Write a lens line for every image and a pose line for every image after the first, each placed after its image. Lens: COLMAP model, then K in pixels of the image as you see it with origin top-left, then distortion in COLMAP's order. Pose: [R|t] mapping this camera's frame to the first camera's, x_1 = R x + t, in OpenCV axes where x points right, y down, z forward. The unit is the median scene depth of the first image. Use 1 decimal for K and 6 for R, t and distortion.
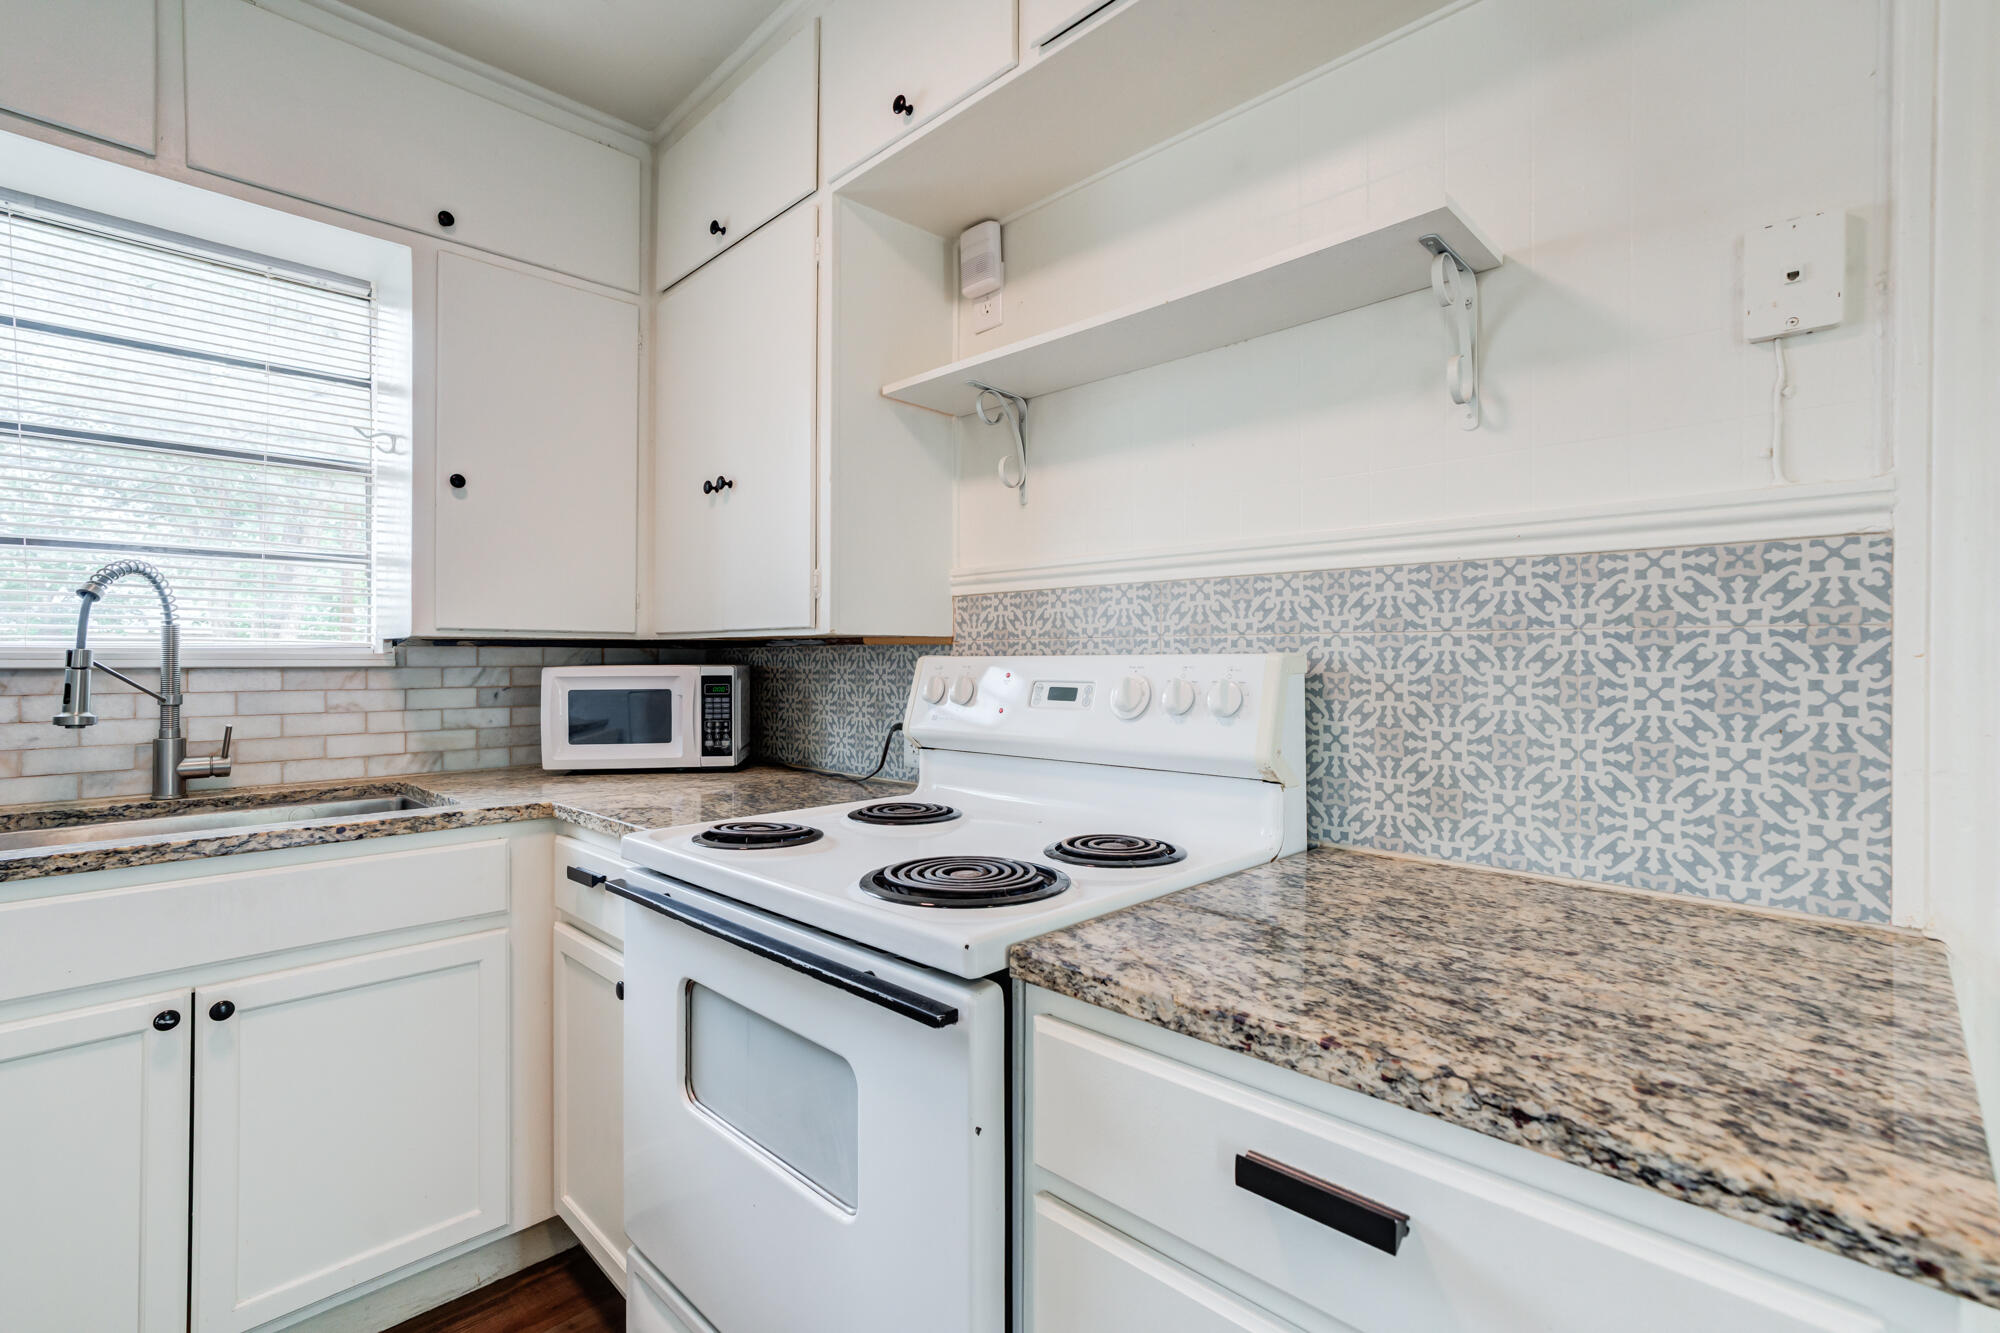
lens RADIAL K [[913.1, 0, 1004.5], [0, 913.1, 661.9], [0, 0, 1]] dist [-0.018673, 0.020992]
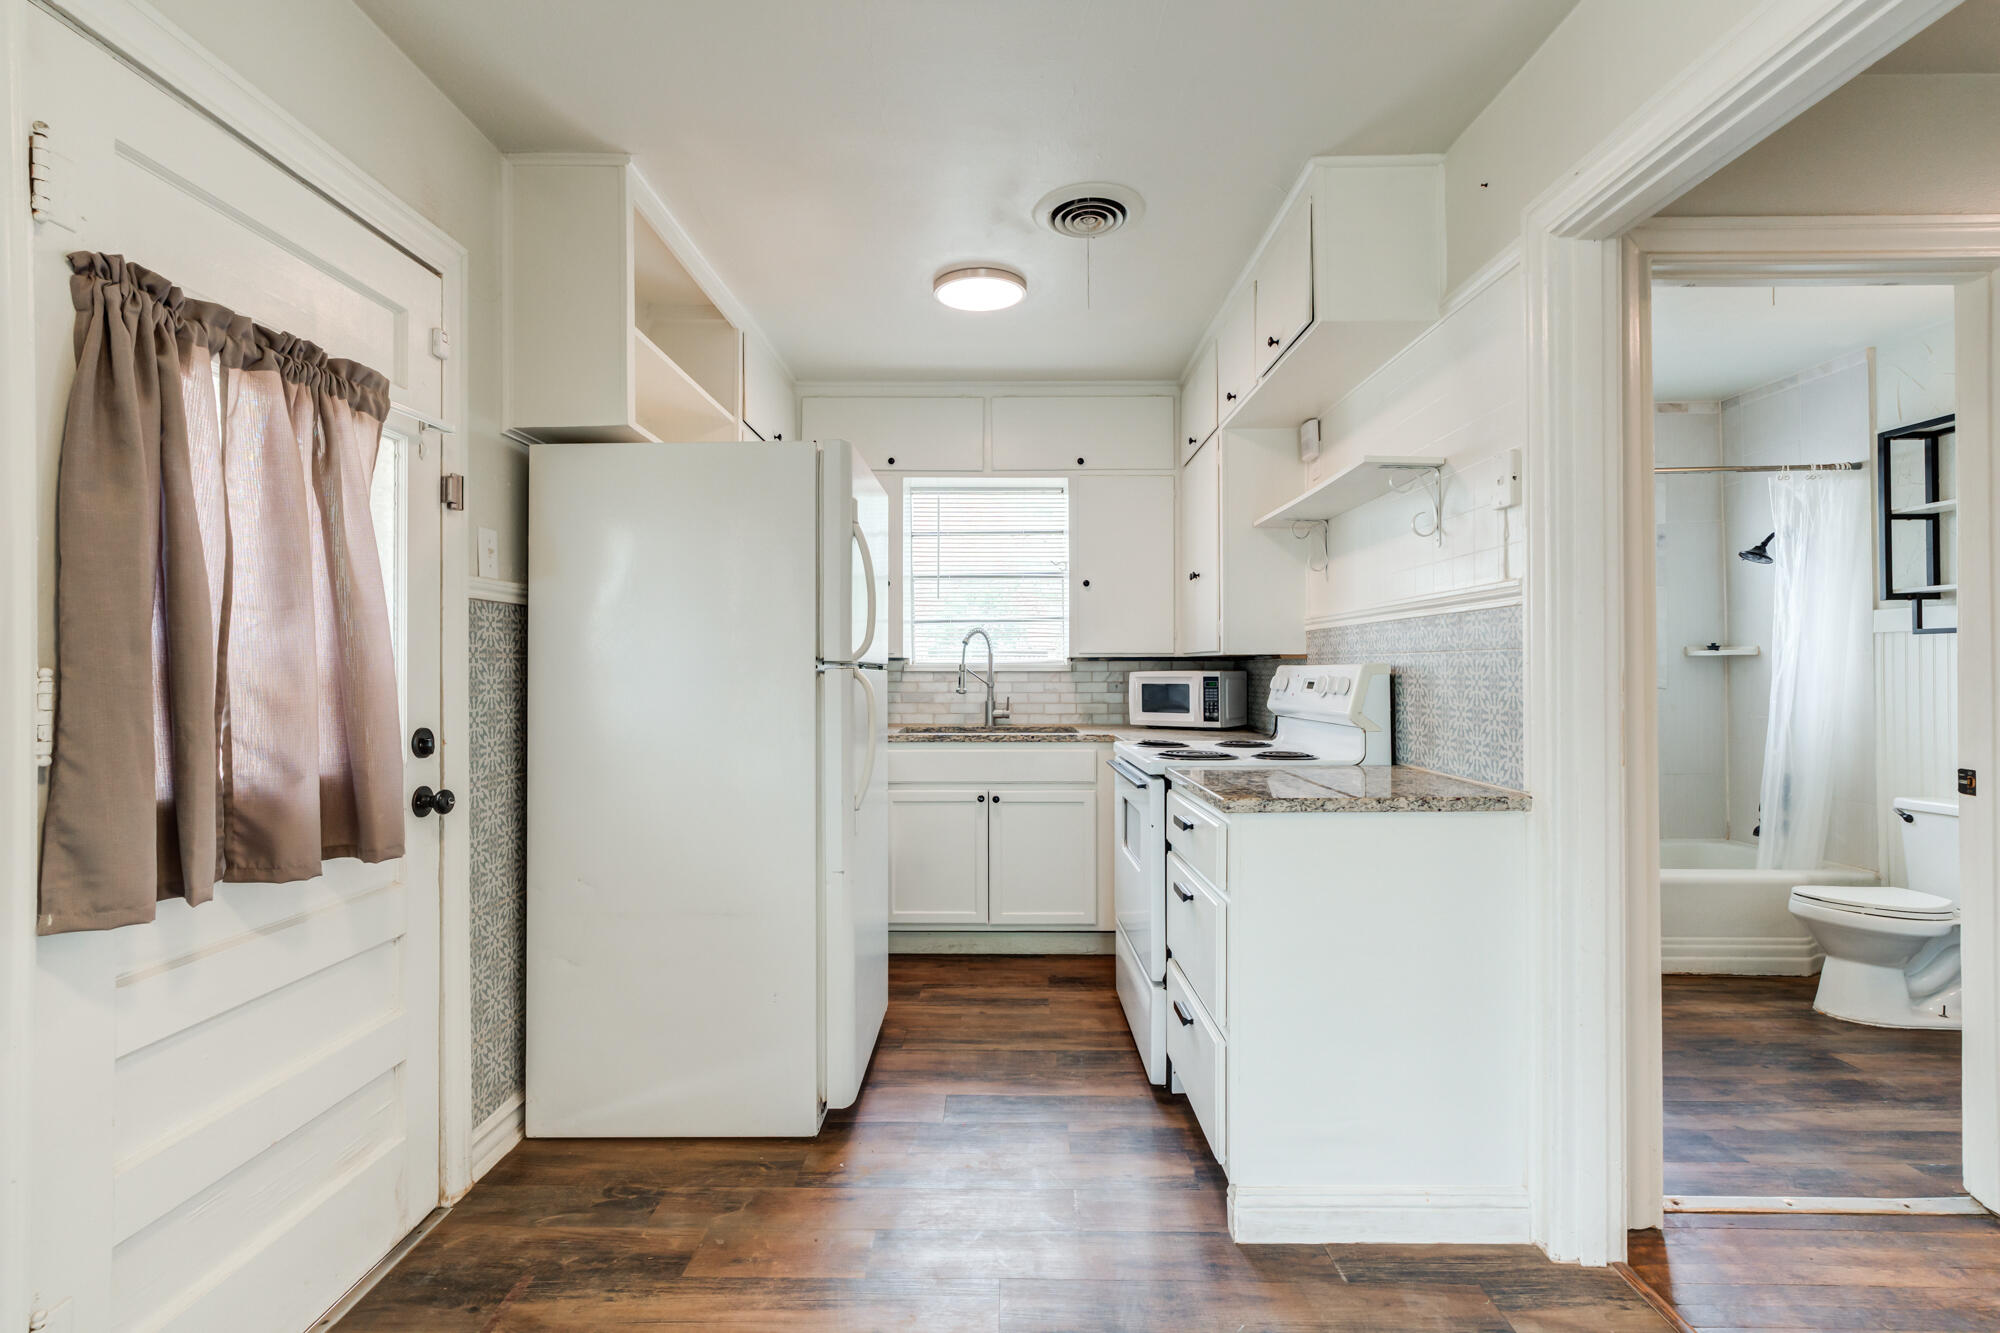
lens RADIAL K [[954.8, 0, 983.7], [0, 954.8, 657.9], [0, 0, 1]] dist [-0.025730, 0.025087]
pose [[0.689300, -0.008559, -0.724426, 0.818678], [0.000284, 0.999933, -0.011545, -0.000109], [0.724476, 0.007752, 0.689256, -0.682055]]
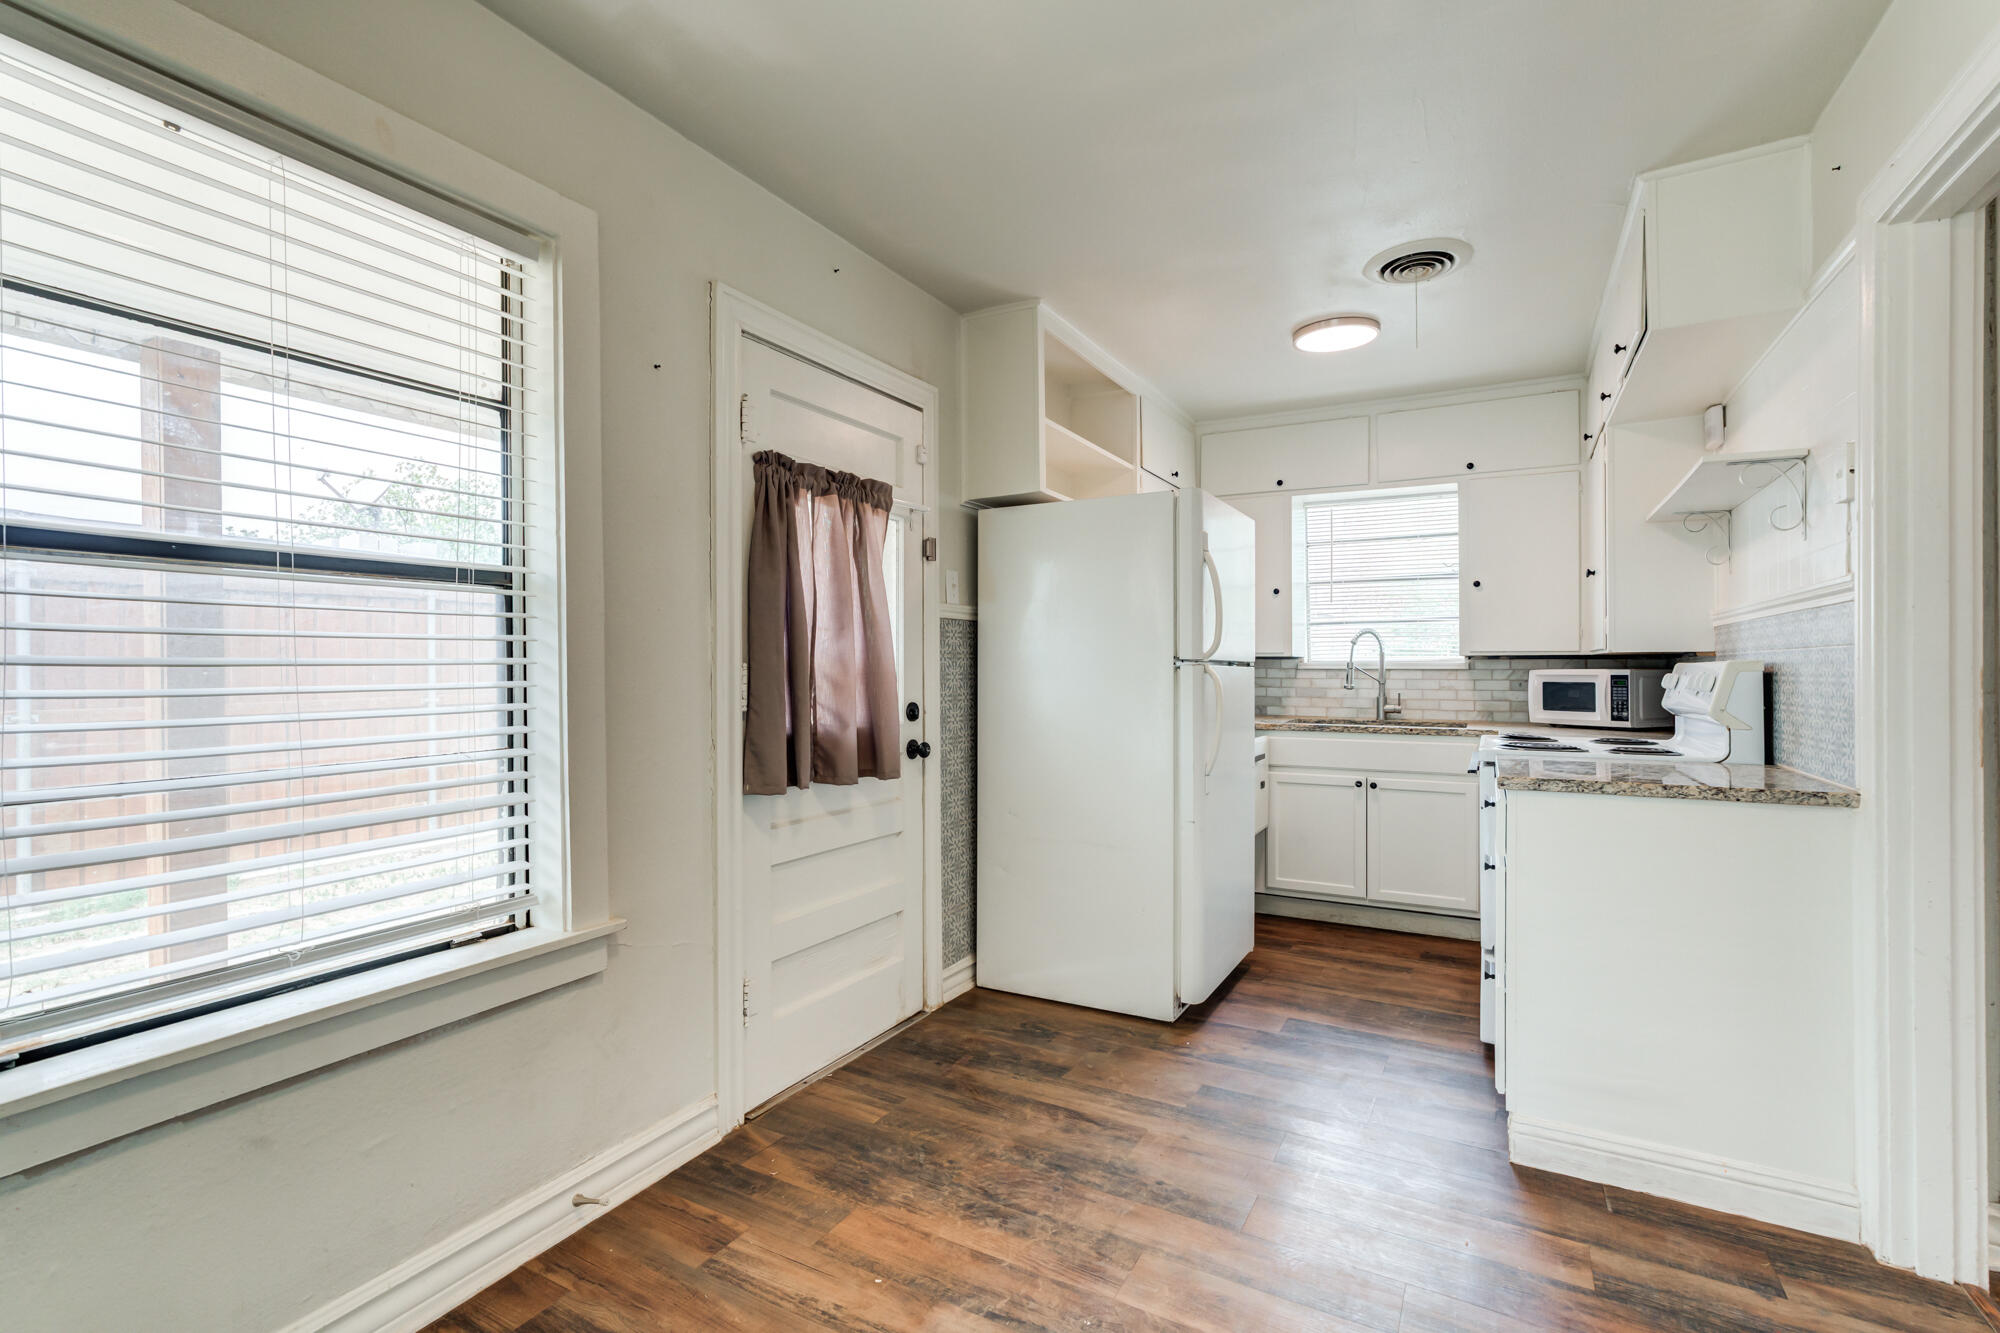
lens RADIAL K [[929.4, 0, 972.6], [0, 929.4, 664.7], [0, 0, 1]] dist [0.001469, 0.001321]
pose [[0.259053, -0.002638, -0.965859, 1.205164], [-0.002140, 0.999992, -0.003305, 0.004943], [0.965861, 0.002923, 0.259046, -0.724127]]
